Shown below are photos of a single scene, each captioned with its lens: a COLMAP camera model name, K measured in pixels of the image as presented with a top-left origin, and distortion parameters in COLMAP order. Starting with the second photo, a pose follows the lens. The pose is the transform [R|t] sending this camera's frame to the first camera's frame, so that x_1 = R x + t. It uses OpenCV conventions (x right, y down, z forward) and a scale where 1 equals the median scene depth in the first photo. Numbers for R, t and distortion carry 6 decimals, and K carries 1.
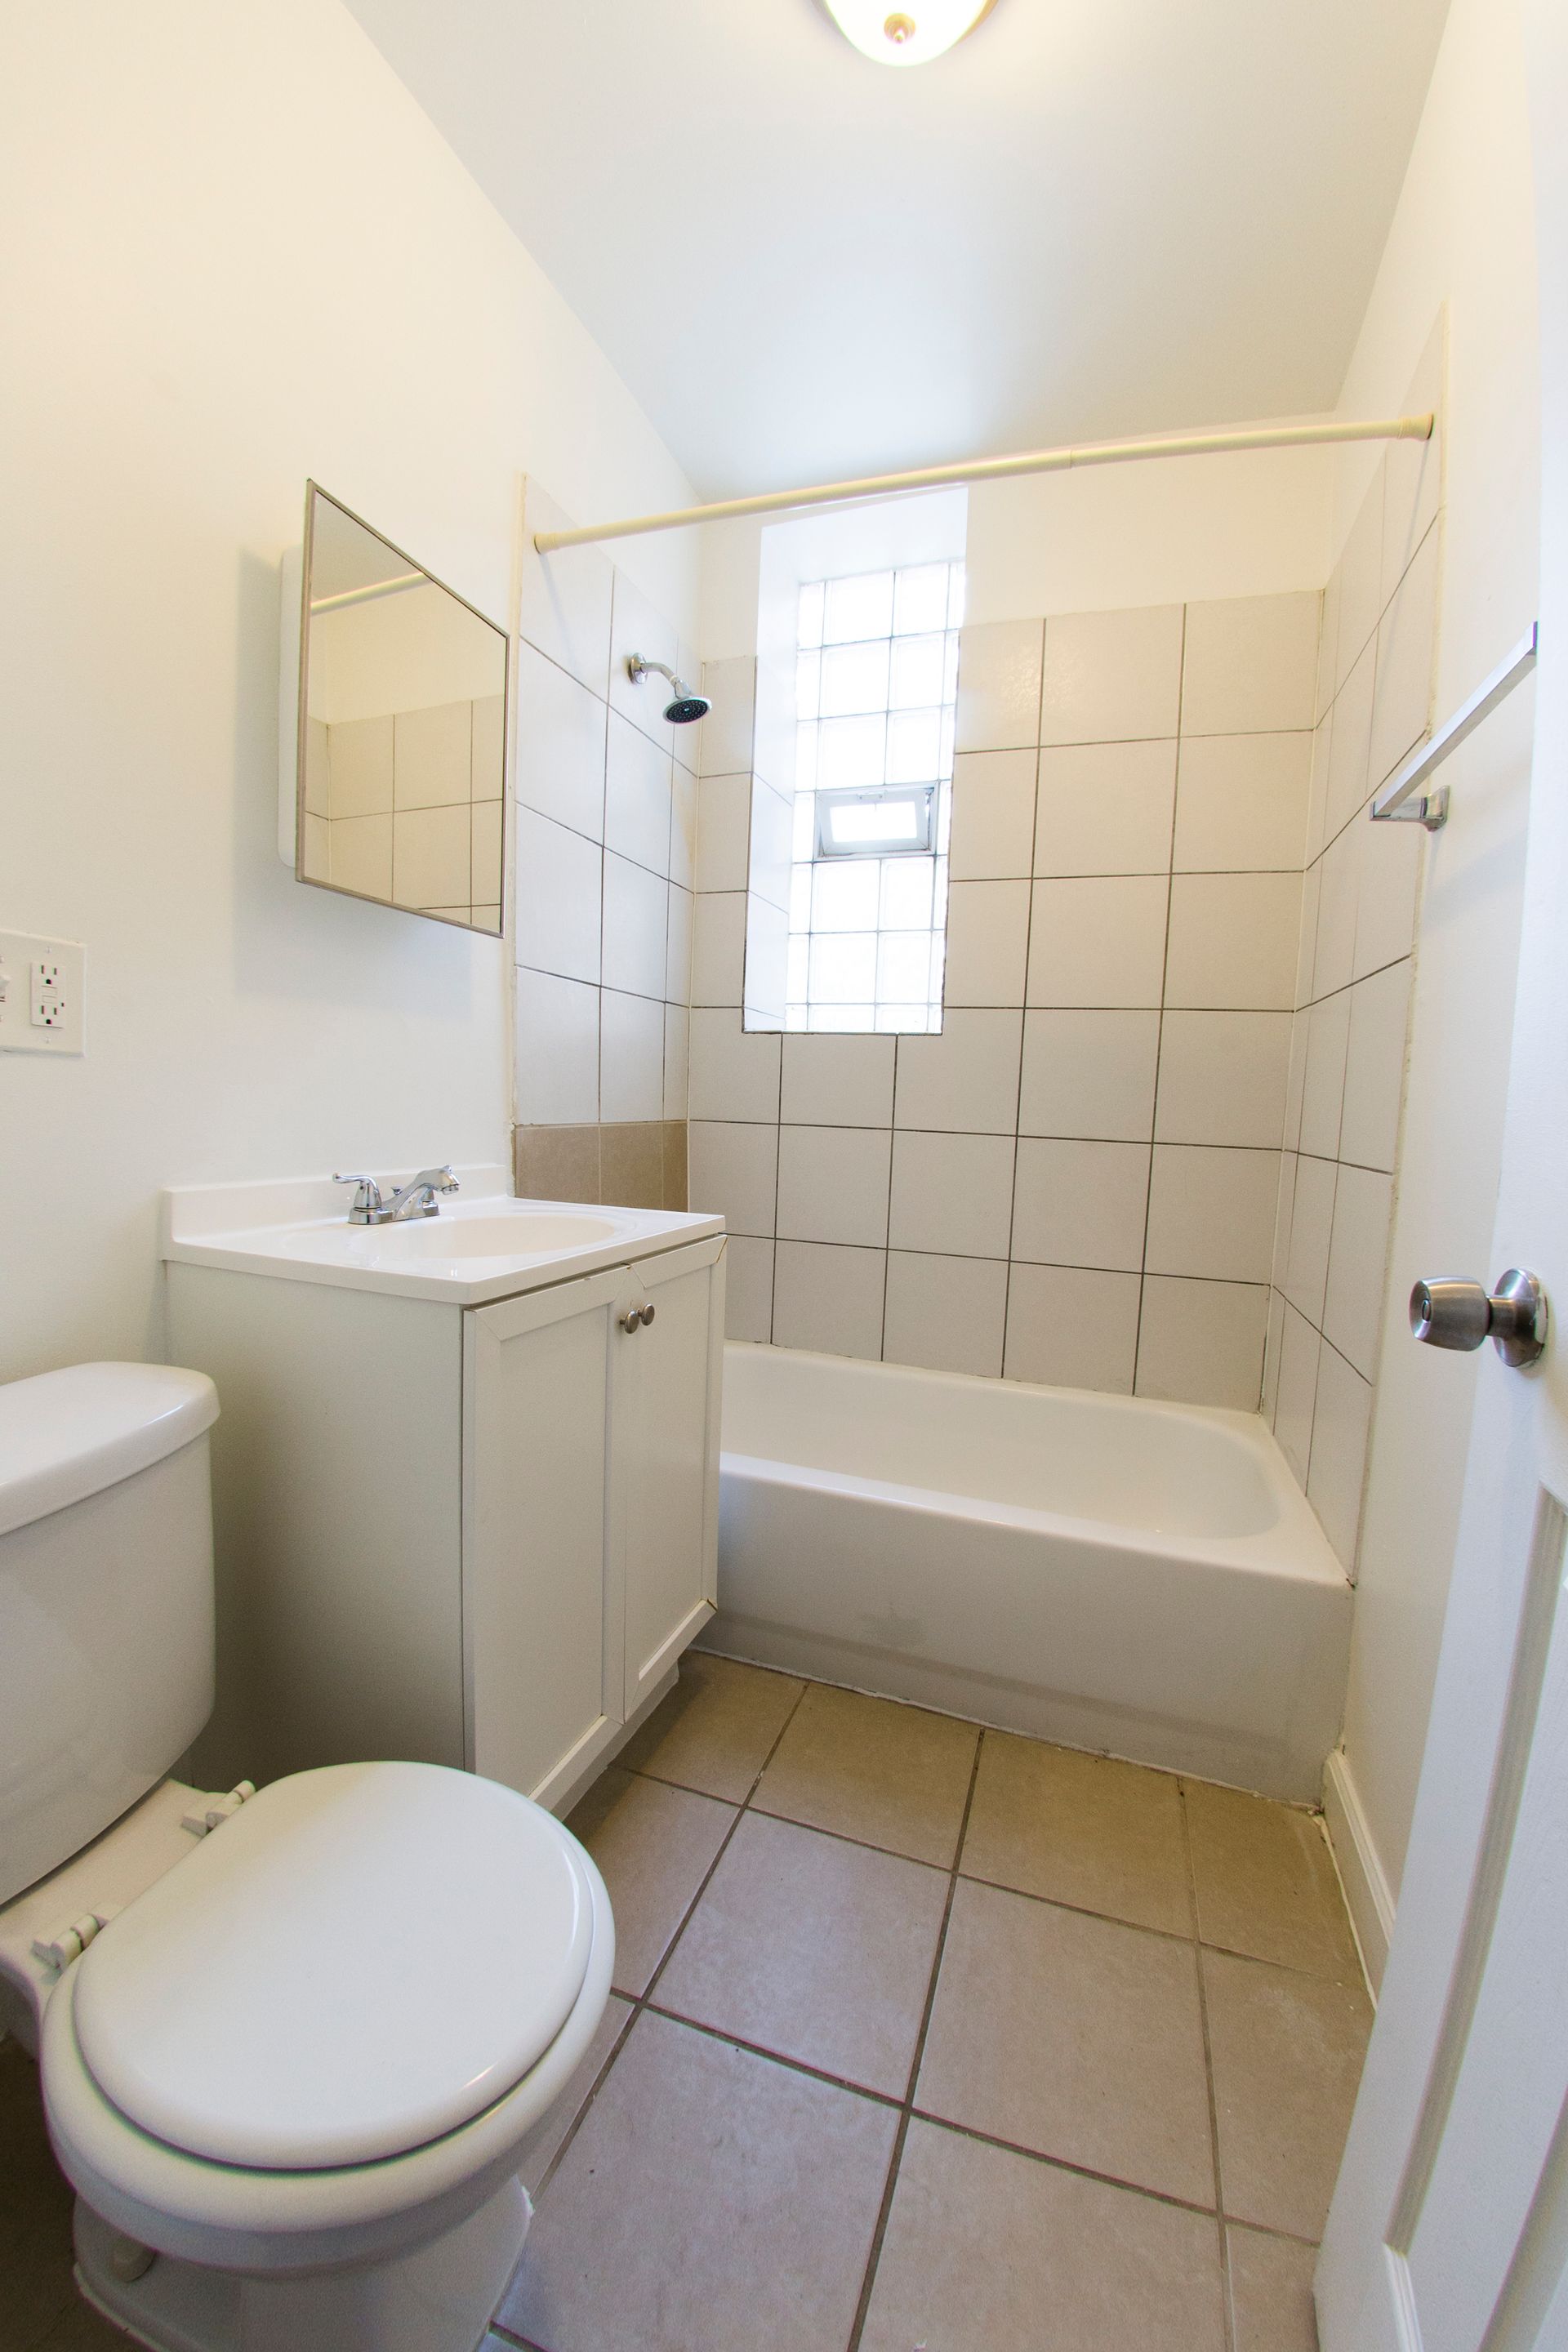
lens RADIAL K [[872.0, 0, 811.6], [0, 872.0, 1171.2], [0, 0, 1]] dist [-0.012537, -0.012485]
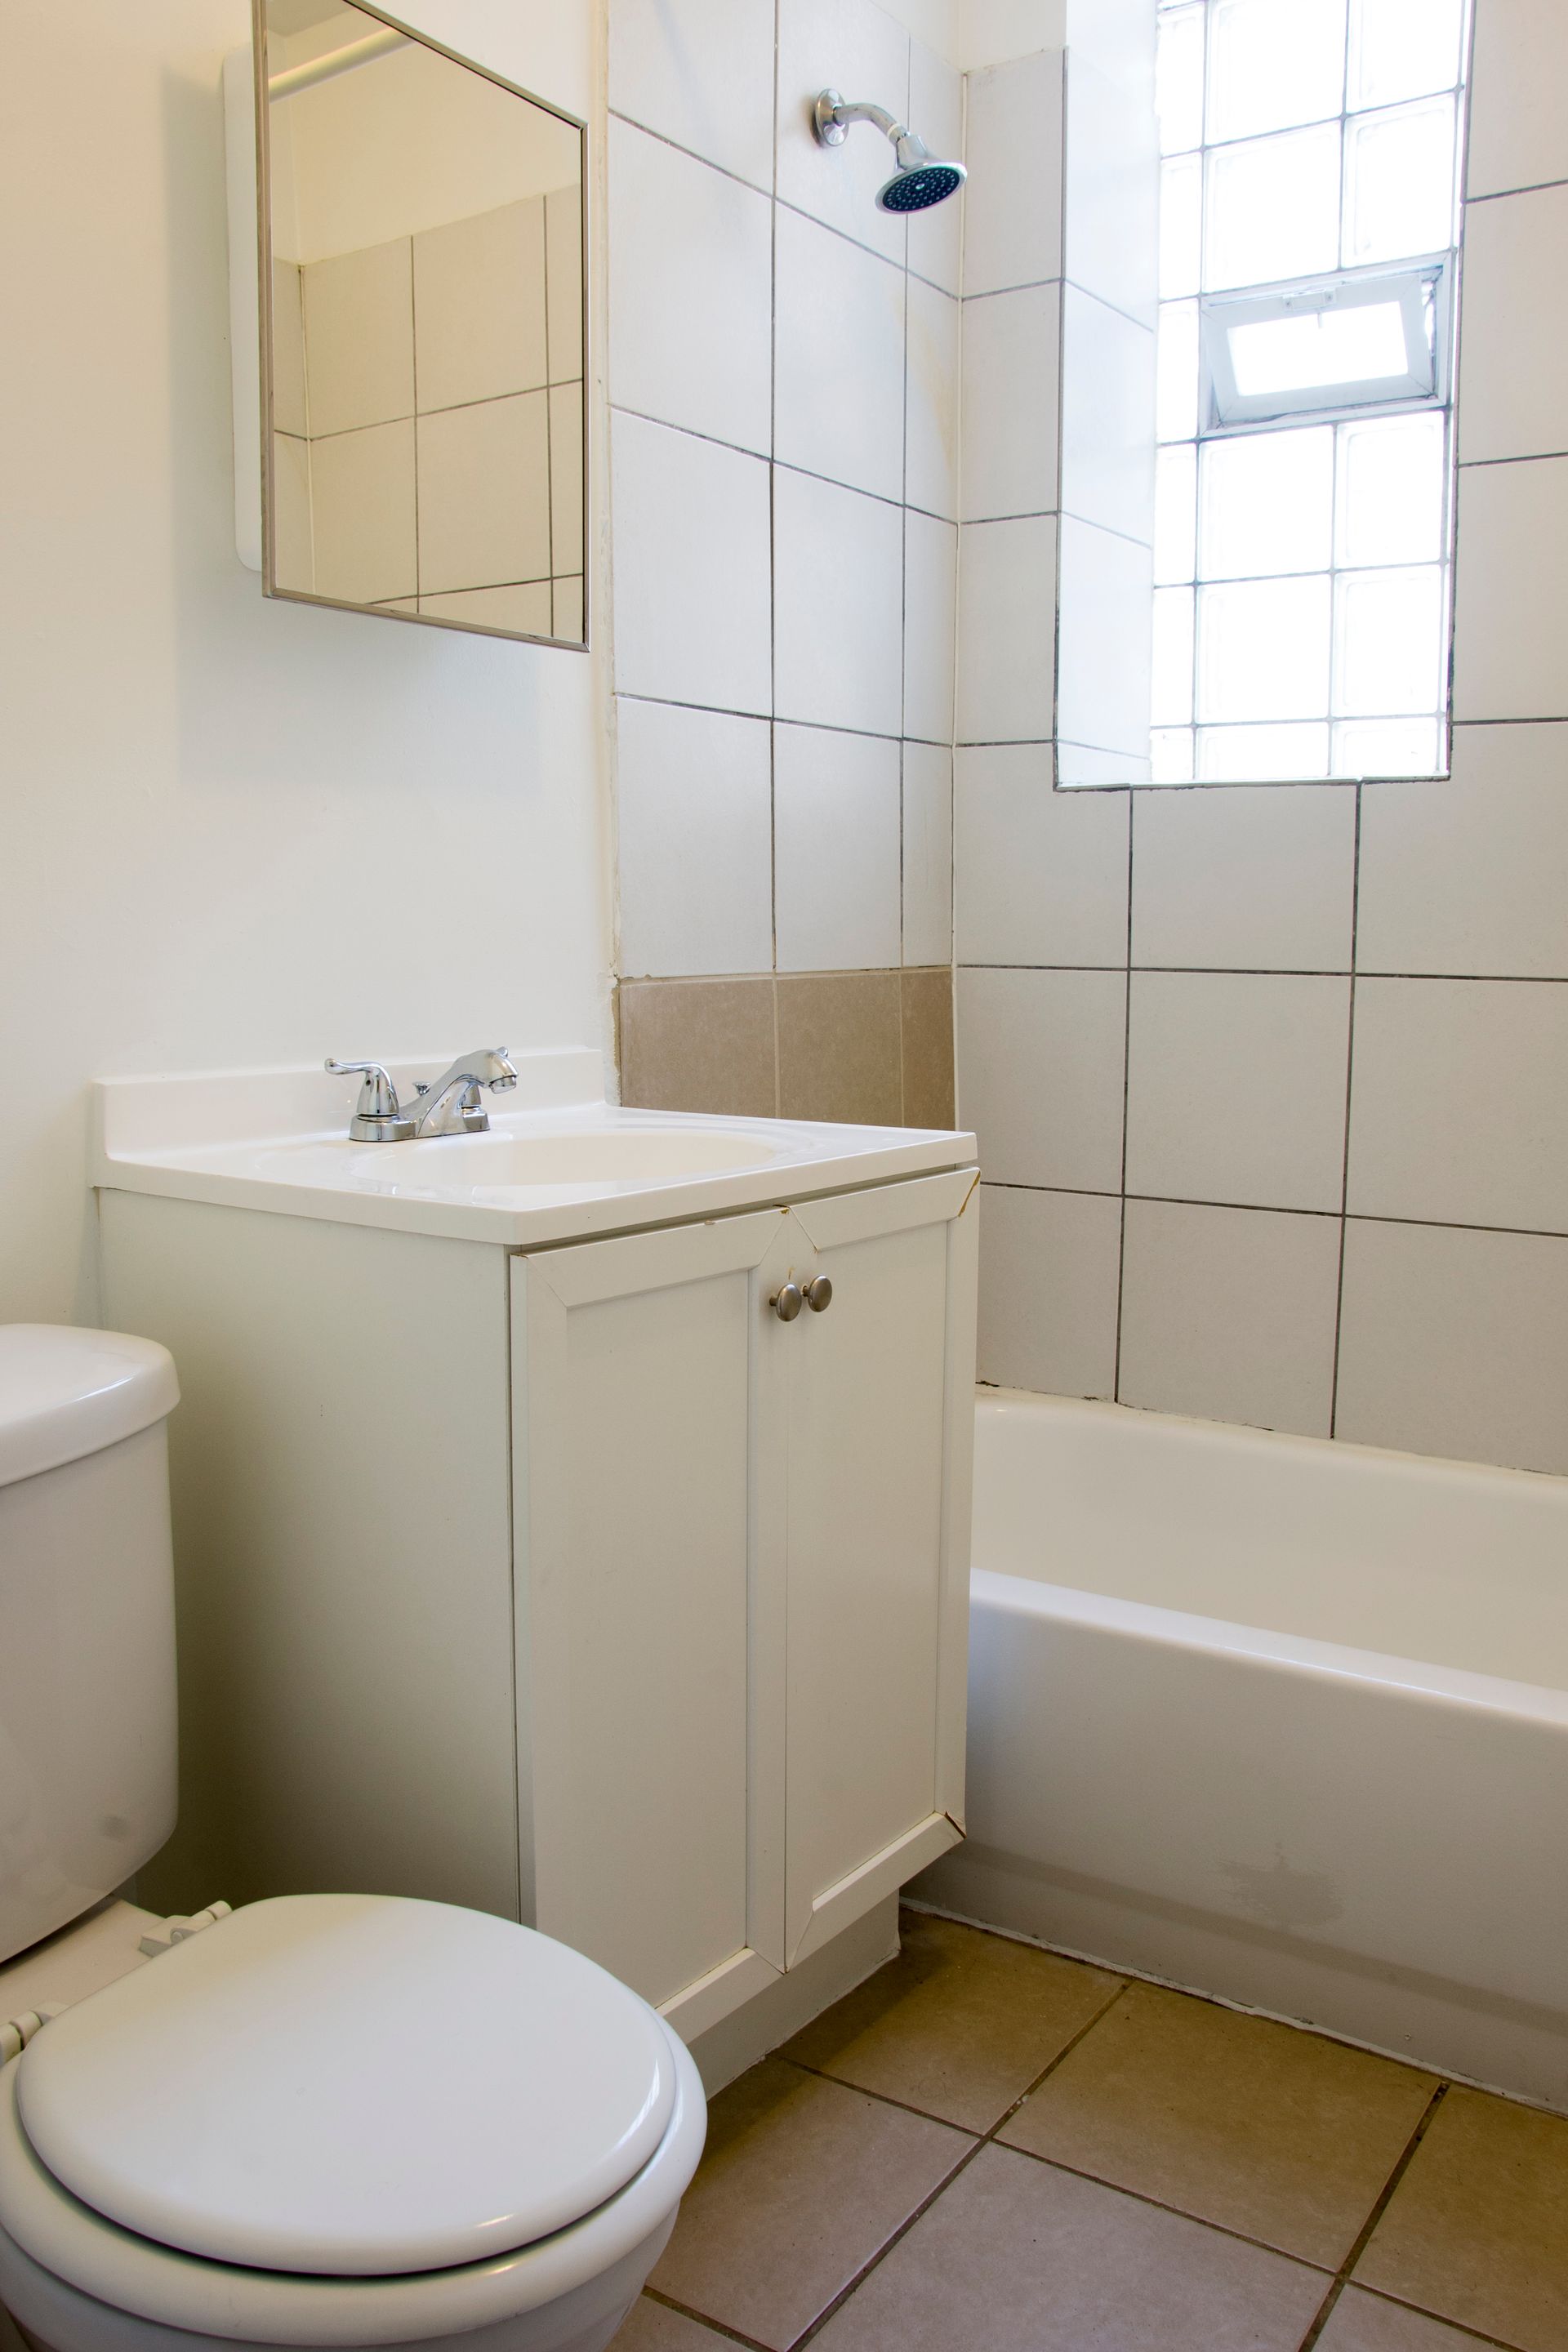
lens RADIAL K [[1996.7, 0, 869.6], [0, 1996.7, 1174.0], [0, 0, 1]] dist [-0.095919, 0.153378]
pose [[0.971232, -0.001099, -0.238134, 0.134179], [0.010300, 0.999247, 0.037398, 0.029242], [0.237914, -0.038775, 0.970512, -0.234969]]
